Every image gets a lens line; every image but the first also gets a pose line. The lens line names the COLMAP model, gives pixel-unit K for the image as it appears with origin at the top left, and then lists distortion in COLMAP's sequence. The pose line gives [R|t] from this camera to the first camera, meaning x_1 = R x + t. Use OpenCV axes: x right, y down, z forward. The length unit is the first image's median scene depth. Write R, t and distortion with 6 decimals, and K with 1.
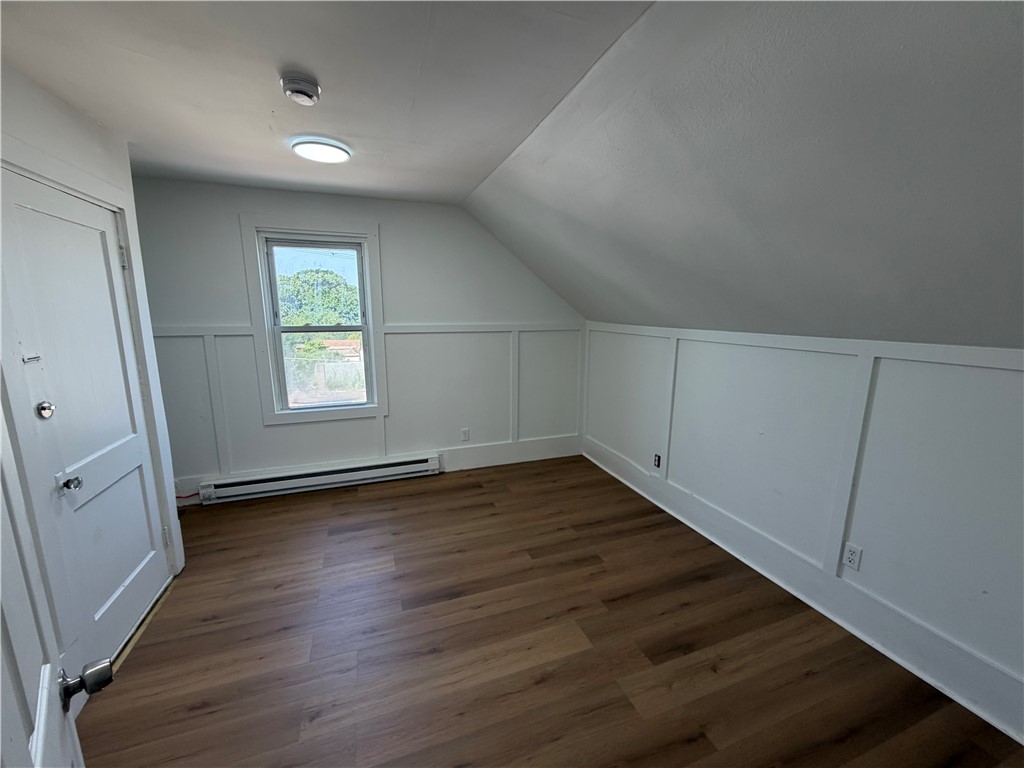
lens RADIAL K [[409.2, 0, 510.6], [0, 409.2, 384.4], [0, 0, 1]] dist [0.000744, -0.000270]
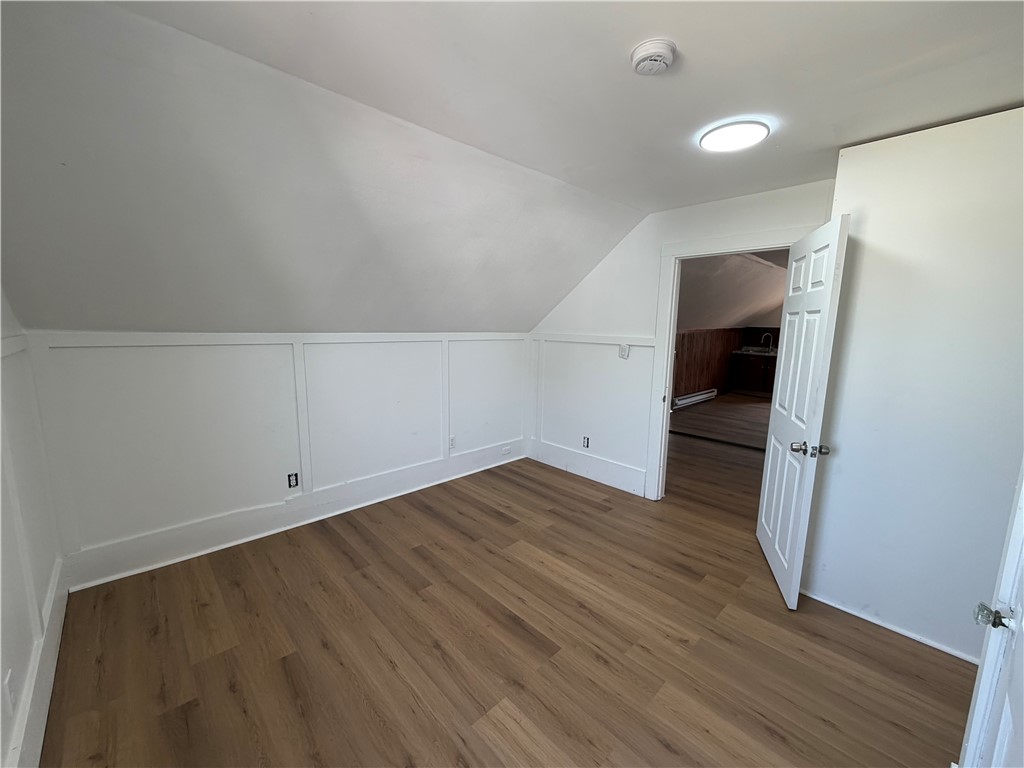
lens RADIAL K [[409.2, 0, 515.6], [0, 409.2, 384.9], [0, 0, 1]] dist [0.000744, -0.000270]
pose [[-0.406977, -0.145586, 0.901762, -0.861410], [0.146668, 0.963993, 0.221826, -0.198269], [-0.901587, 0.222538, -0.370970, 1.176590]]
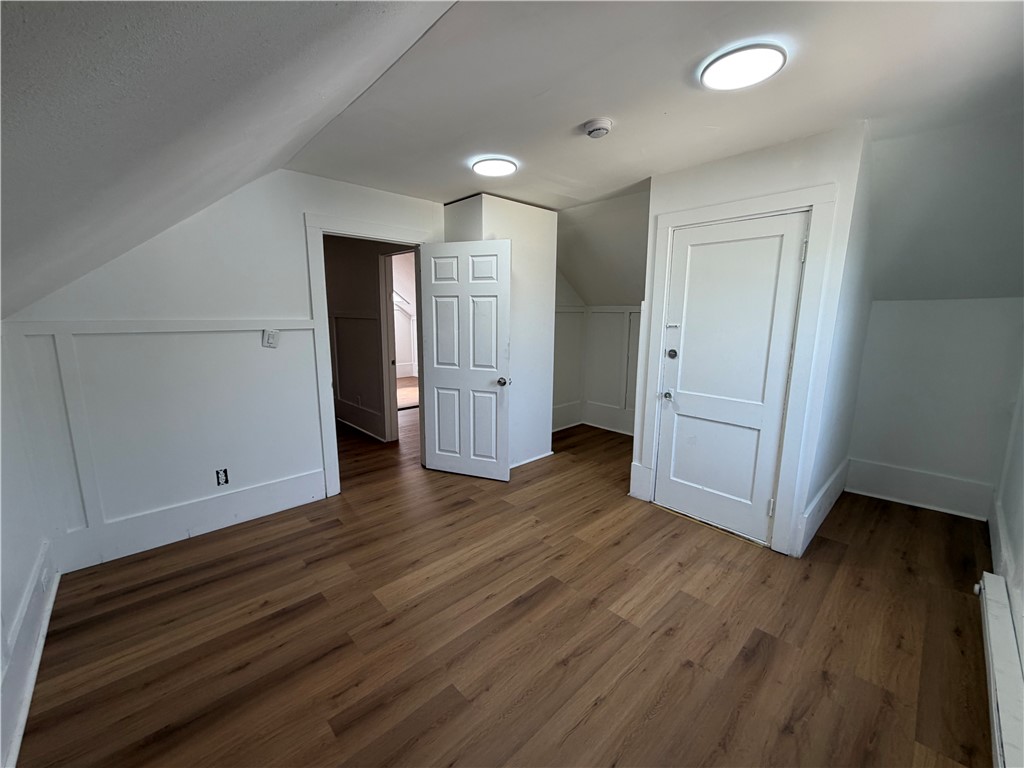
lens RADIAL K [[409.2, 0, 505.9], [0, 409.2, 382.9], [0, 0, 1]] dist [0.000744, -0.000270]
pose [[-0.922472, 0.059348, -0.381476, 0.208749], [-0.076051, 0.940818, 0.330270, -0.247174], [0.378500, 0.333676, -0.863364, 1.558807]]
